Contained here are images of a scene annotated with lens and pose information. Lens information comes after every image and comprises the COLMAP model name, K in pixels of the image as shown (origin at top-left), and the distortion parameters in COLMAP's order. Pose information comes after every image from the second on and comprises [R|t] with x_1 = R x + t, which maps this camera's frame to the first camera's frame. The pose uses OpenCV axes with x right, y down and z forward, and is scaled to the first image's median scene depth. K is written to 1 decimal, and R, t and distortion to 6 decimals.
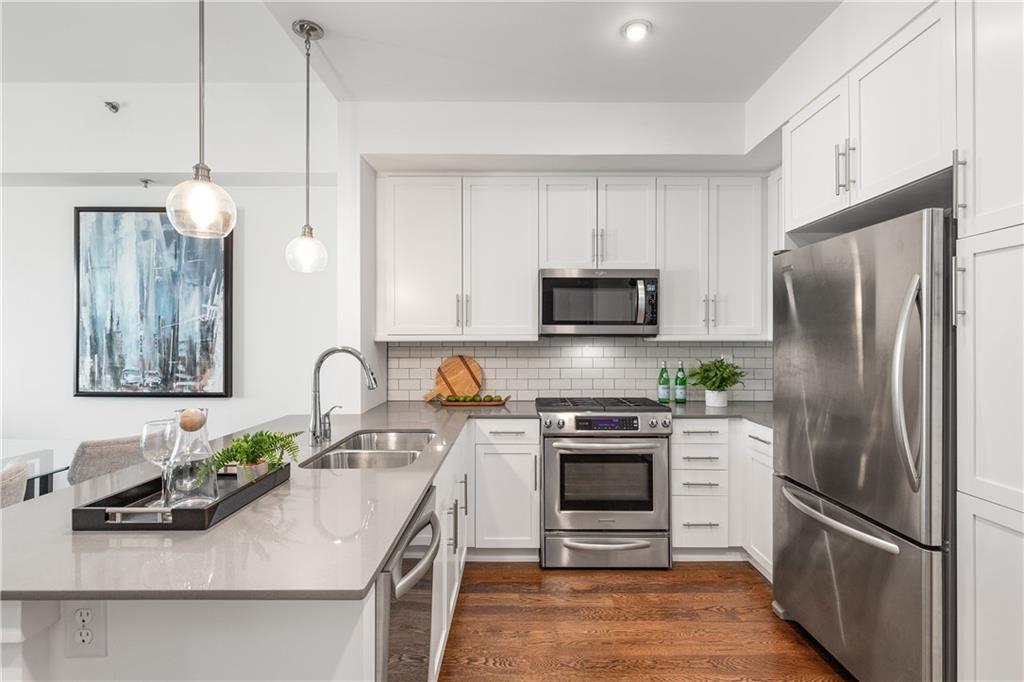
lens RADIAL K [[483.6, 0, 513.6], [0, 483.6, 339.4], [0, 0, 1]] dist [-0.003969, -0.000585]
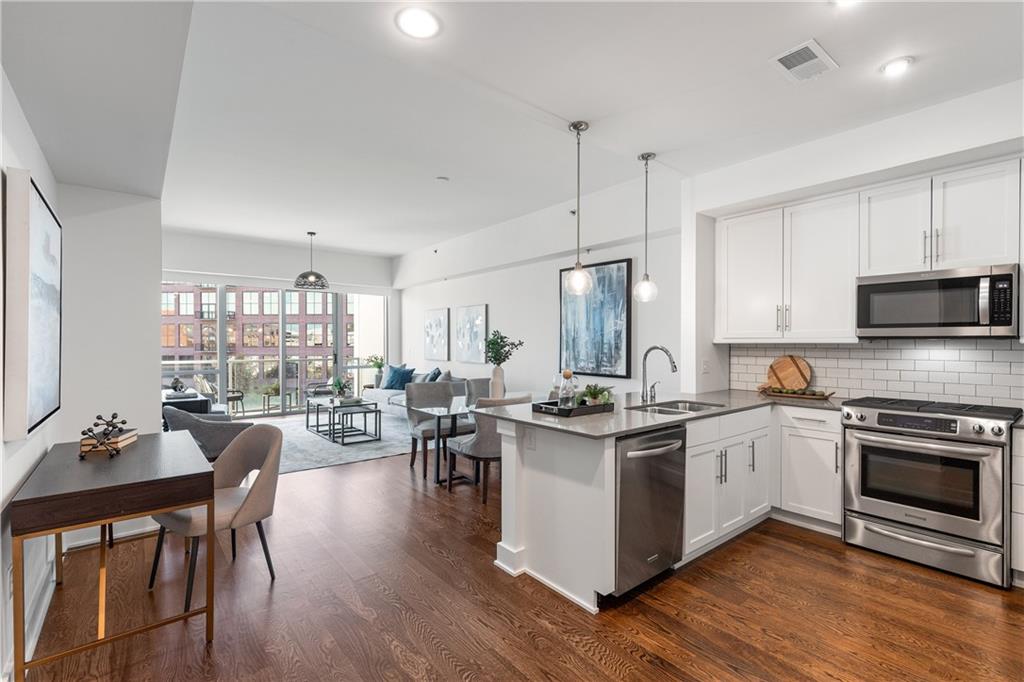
lens RADIAL K [[468.3, 0, 516.8], [0, 468.3, 338.7], [0, 0, 1]] dist [0.003337, -0.000323]
pose [[0.632739, -0.005895, -0.774342, 0.378608], [-0.000795, 0.999966, -0.008262, 0.002792], [0.774364, 0.005843, 0.632713, -0.260977]]
